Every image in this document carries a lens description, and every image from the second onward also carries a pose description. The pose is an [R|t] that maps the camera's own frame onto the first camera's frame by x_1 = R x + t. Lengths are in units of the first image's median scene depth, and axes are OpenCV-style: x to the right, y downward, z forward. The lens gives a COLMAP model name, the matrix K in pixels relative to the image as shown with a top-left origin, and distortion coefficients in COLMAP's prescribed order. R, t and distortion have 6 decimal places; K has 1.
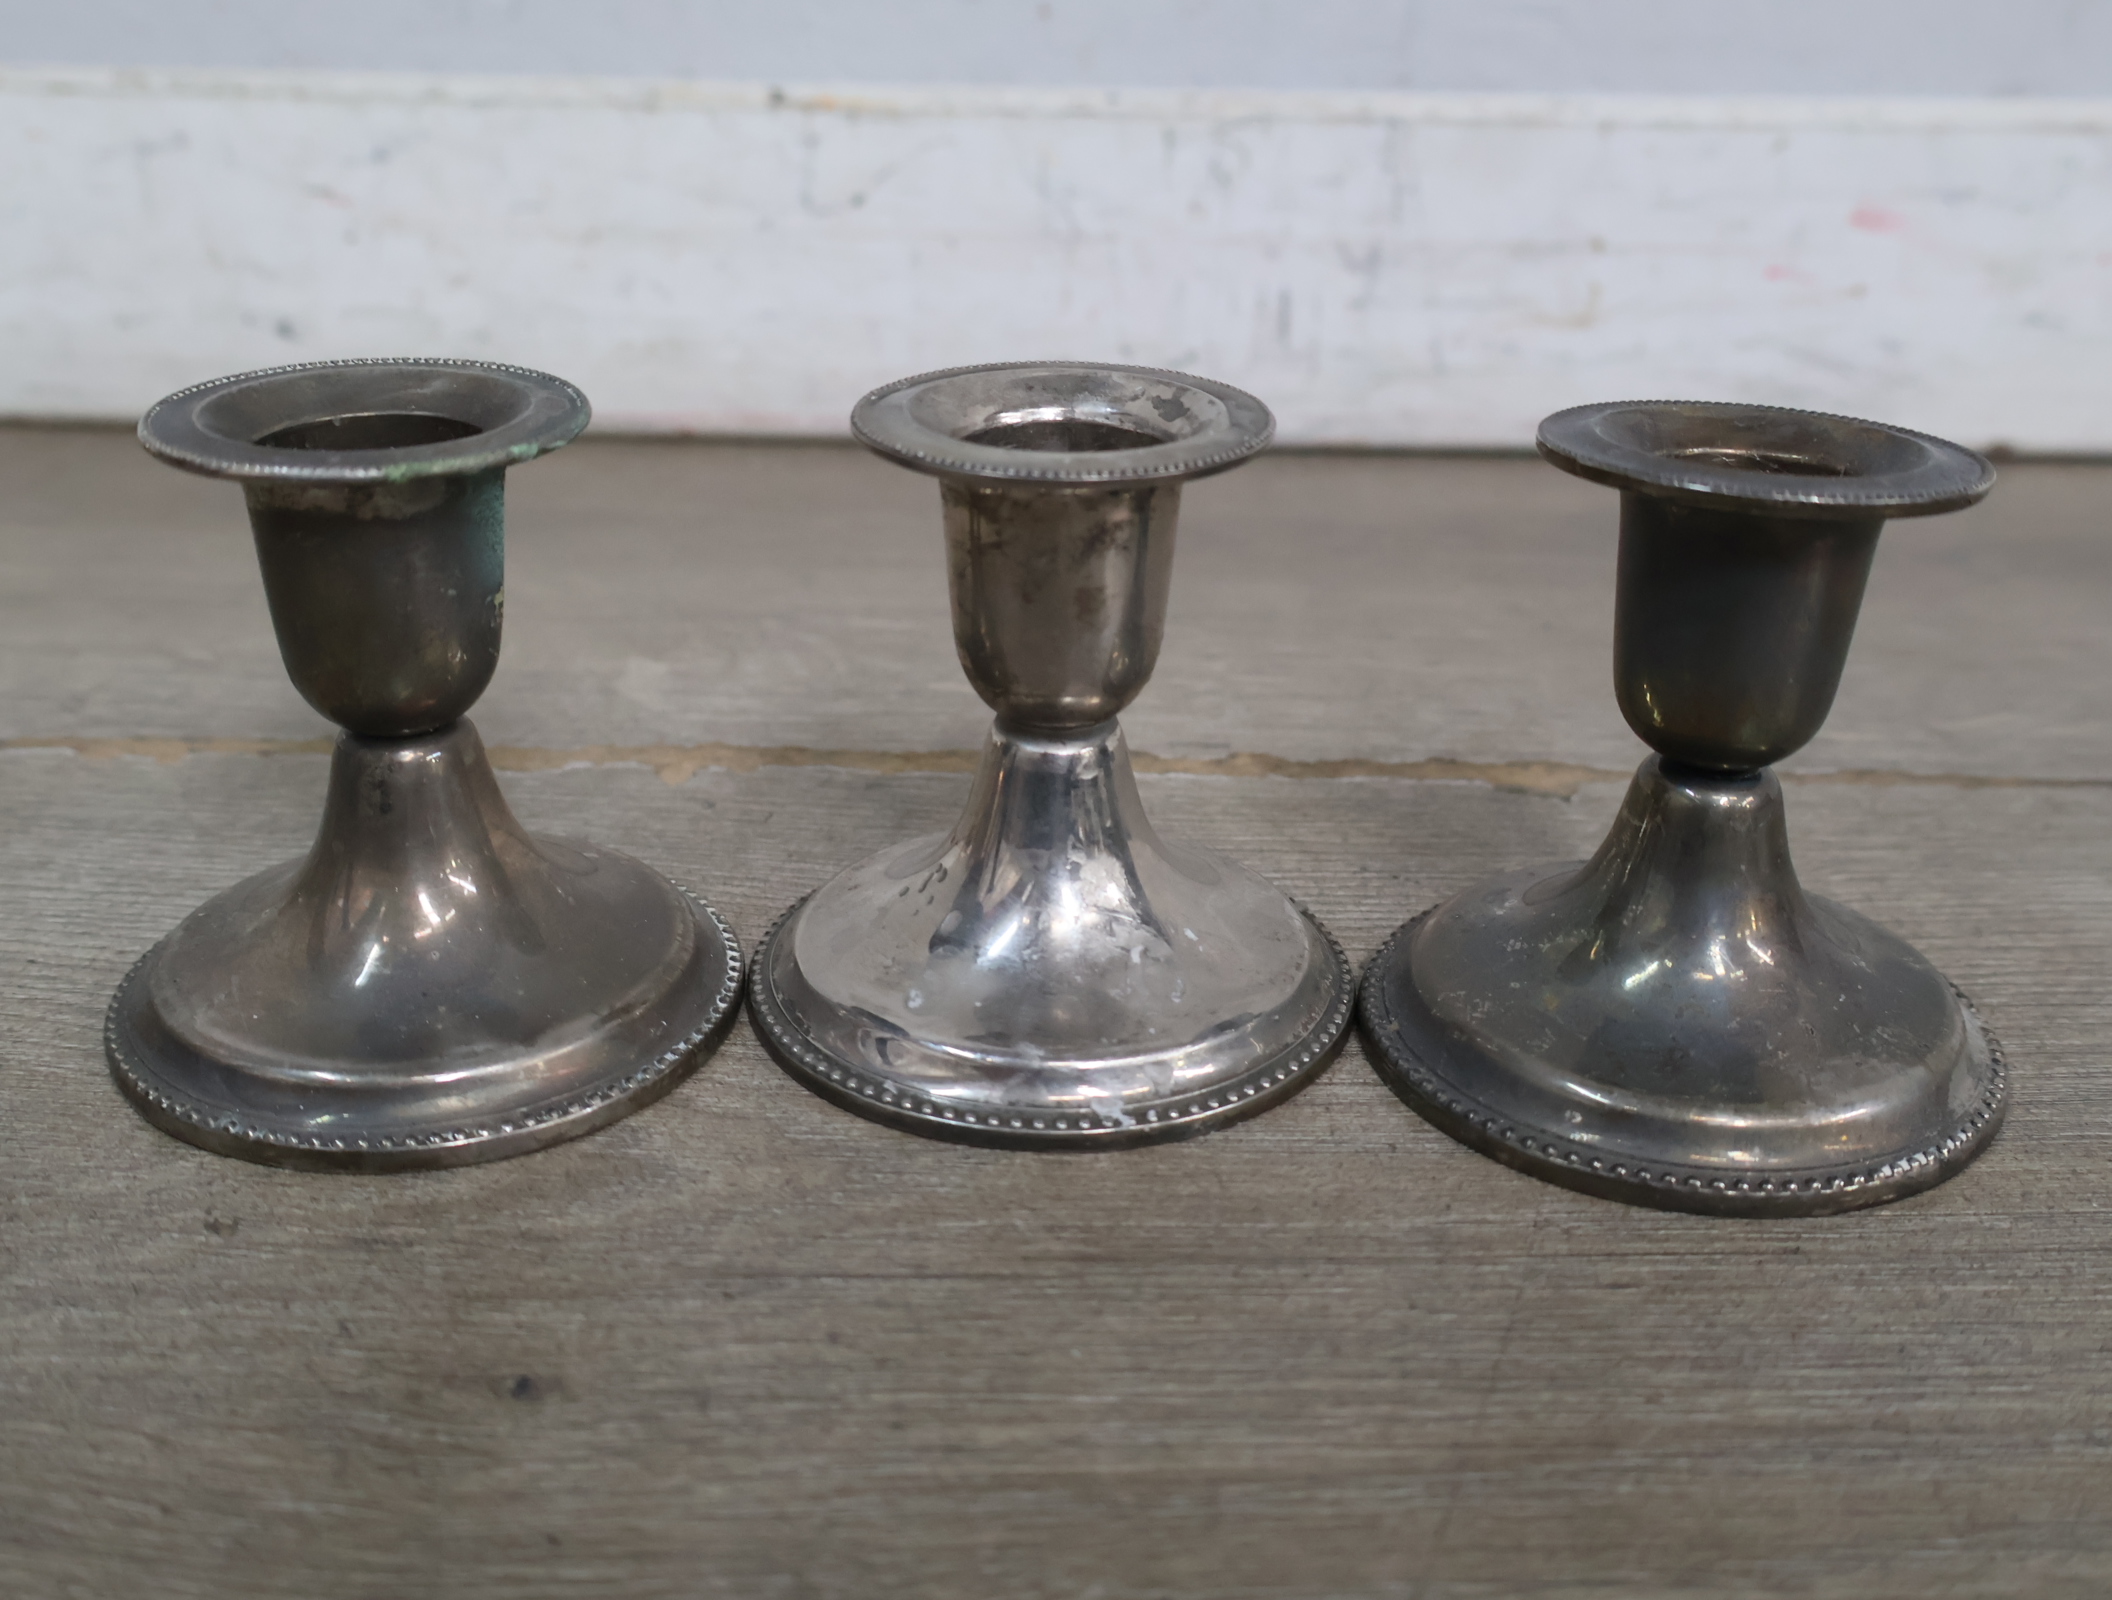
lens RADIAL K [[2320.1, 0, 1050.3], [0, 2320.1, 794.0], [0, 0, 1]] dist [0.010506, 0.000000]
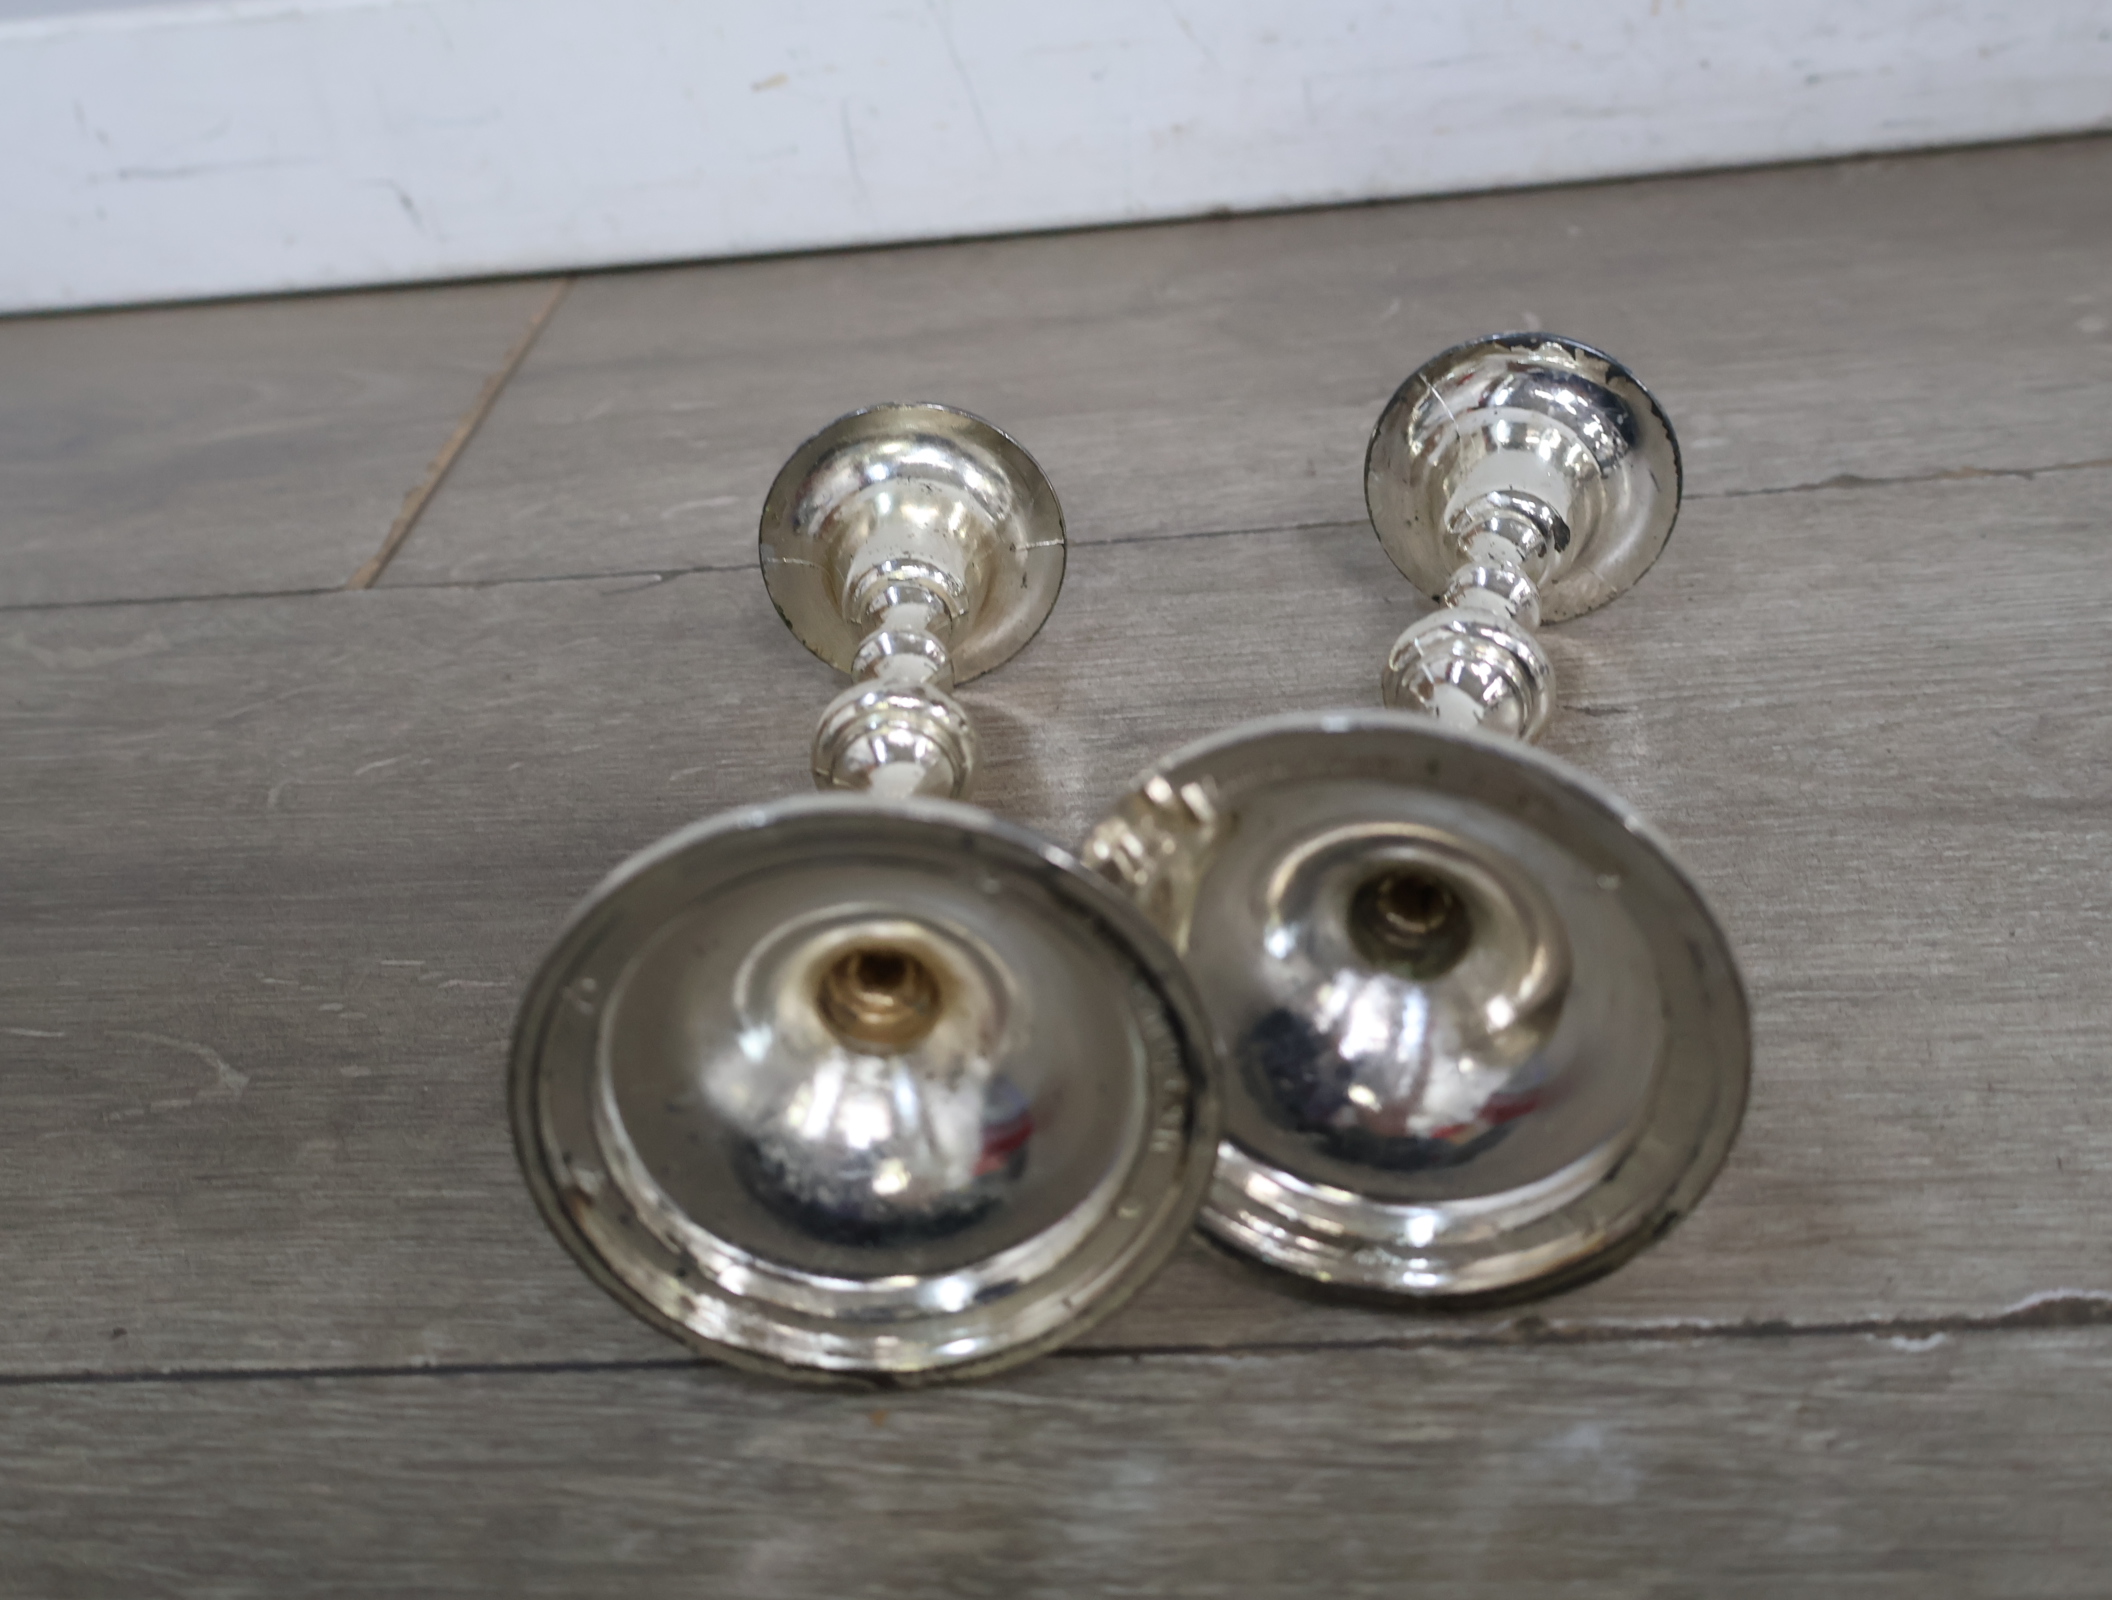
lens RADIAL K [[2320.1, 0, 1057.6], [0, 2320.1, 787.2], [0, 0, 1]] dist [0.010506, 0.000000]
pose [[0.989904, -0.088117, -0.111020, -1.435344], [0.104478, 0.982934, 0.151409, -0.138711], [0.095783, -0.161480, 0.982217, -0.374706]]
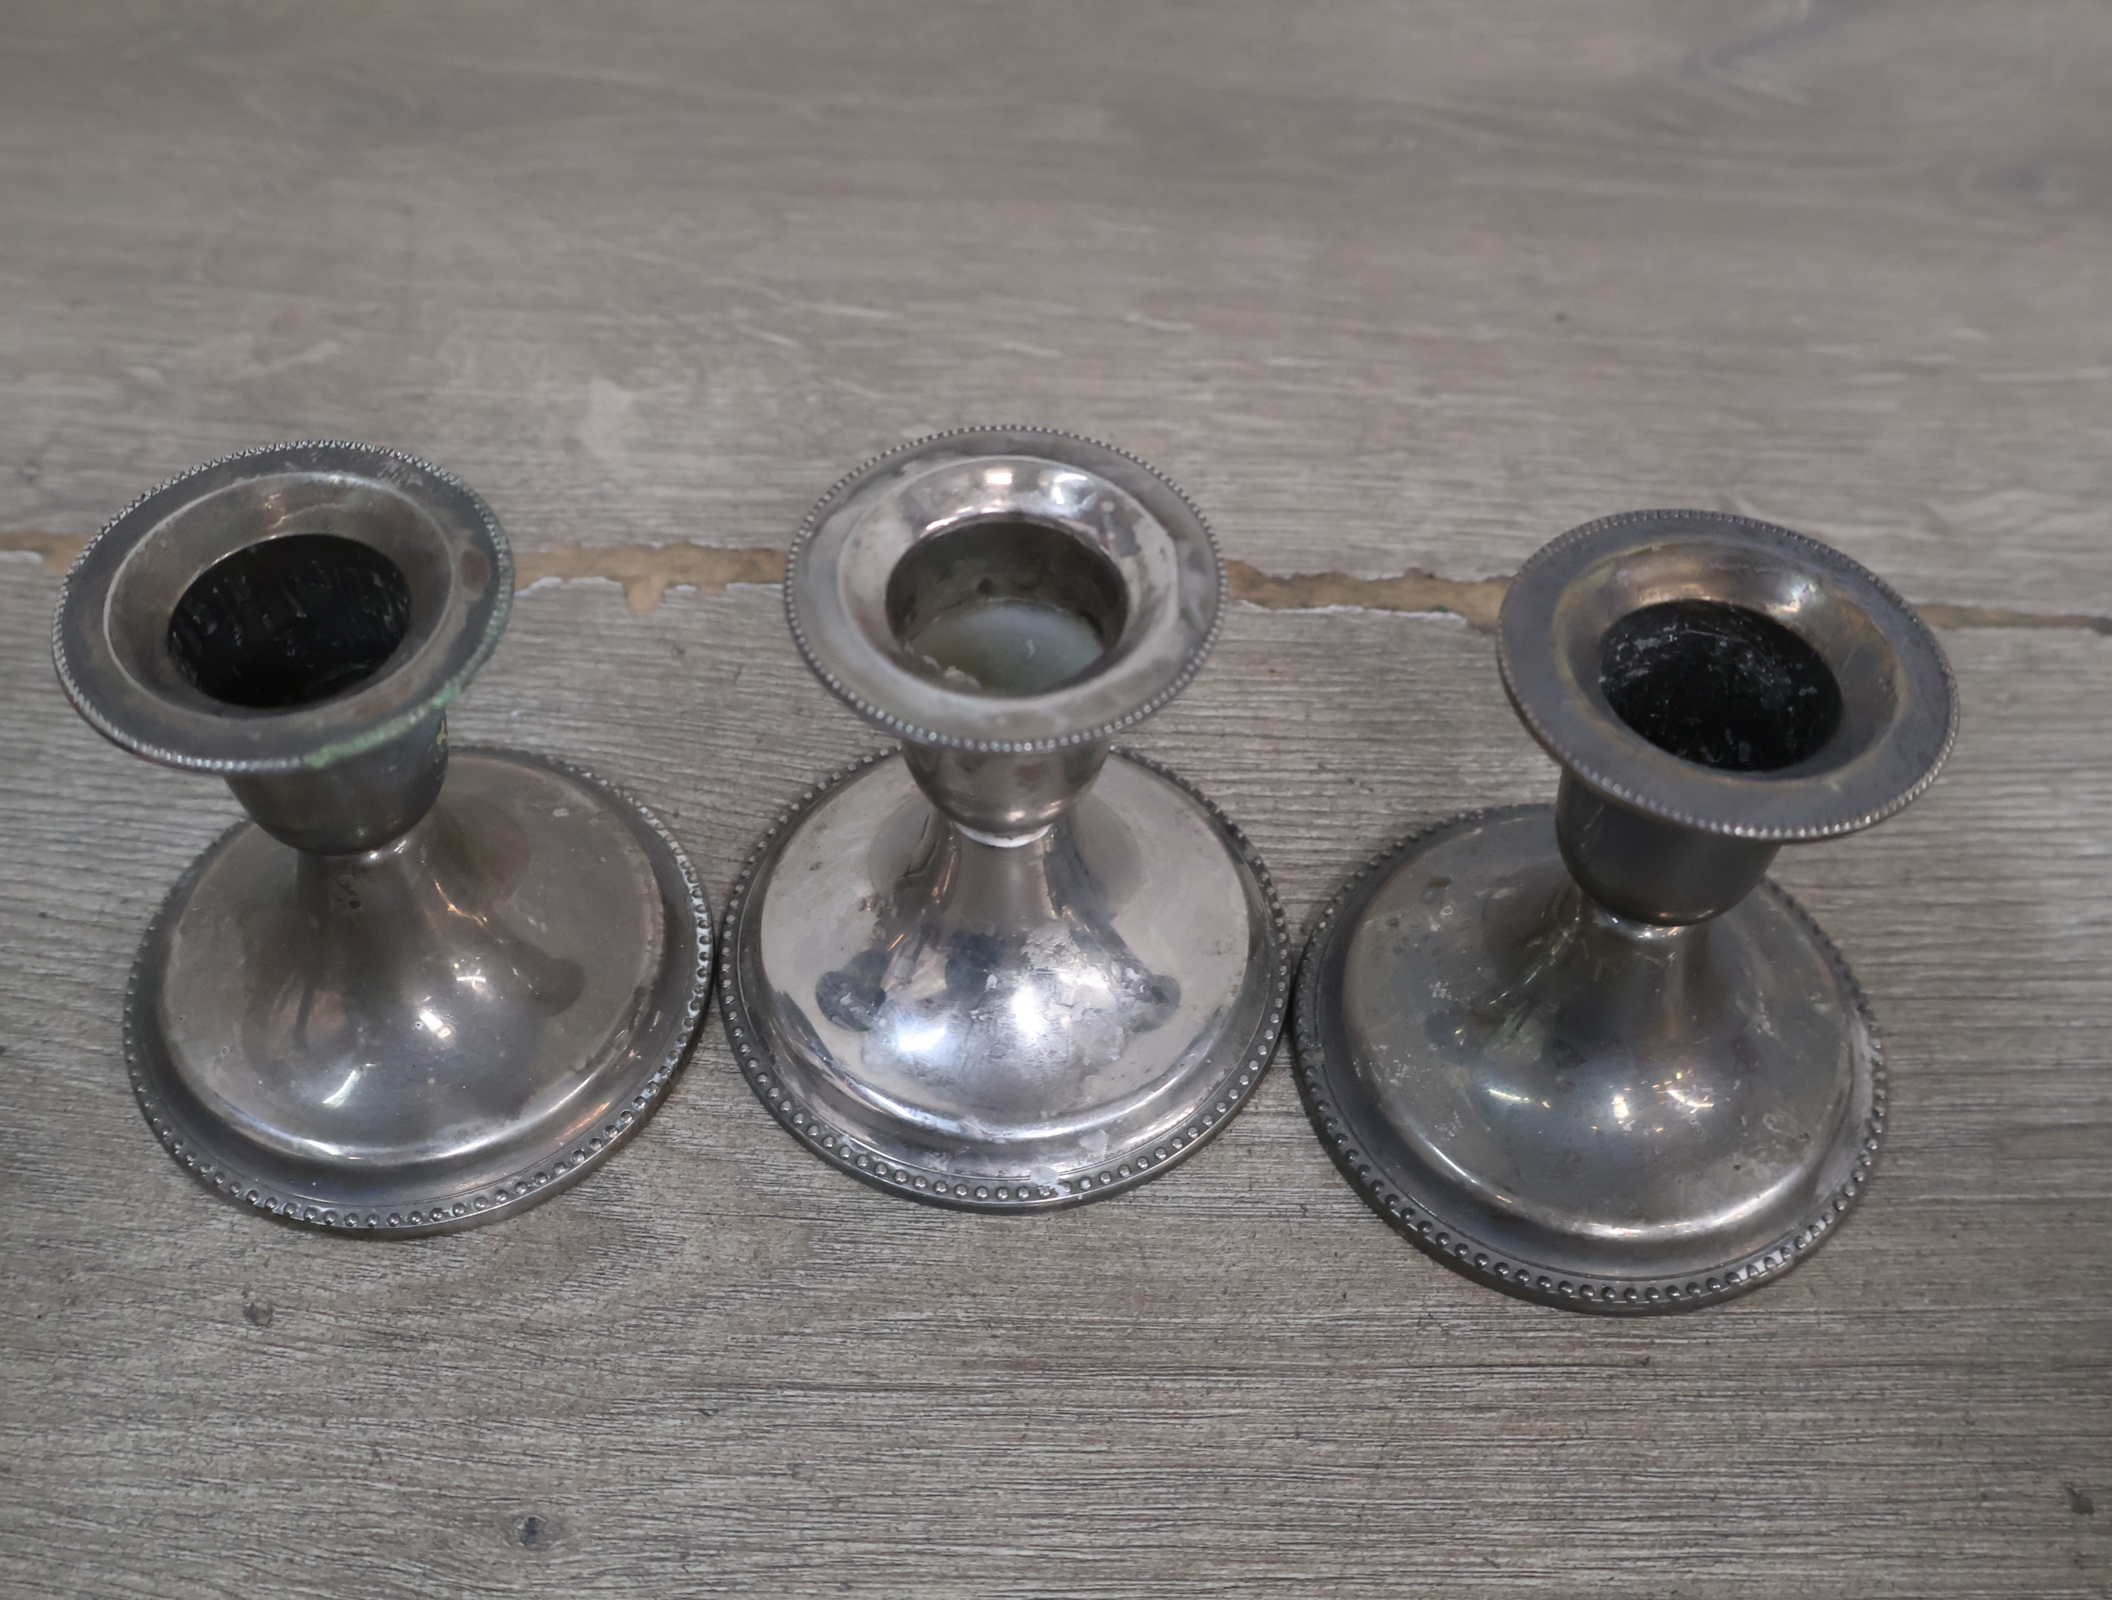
lens RADIAL K [[2320.1, 0, 1053.2], [0, 2320.1, 789.2], [0, 0, 1]] dist [0.010506, 0.000000]
pose [[0.999668, 0.019535, -0.016799, 0.043483], [-0.009584, 0.887175, 0.461334, -0.536122], [0.023916, -0.461020, 0.887068, 0.111833]]
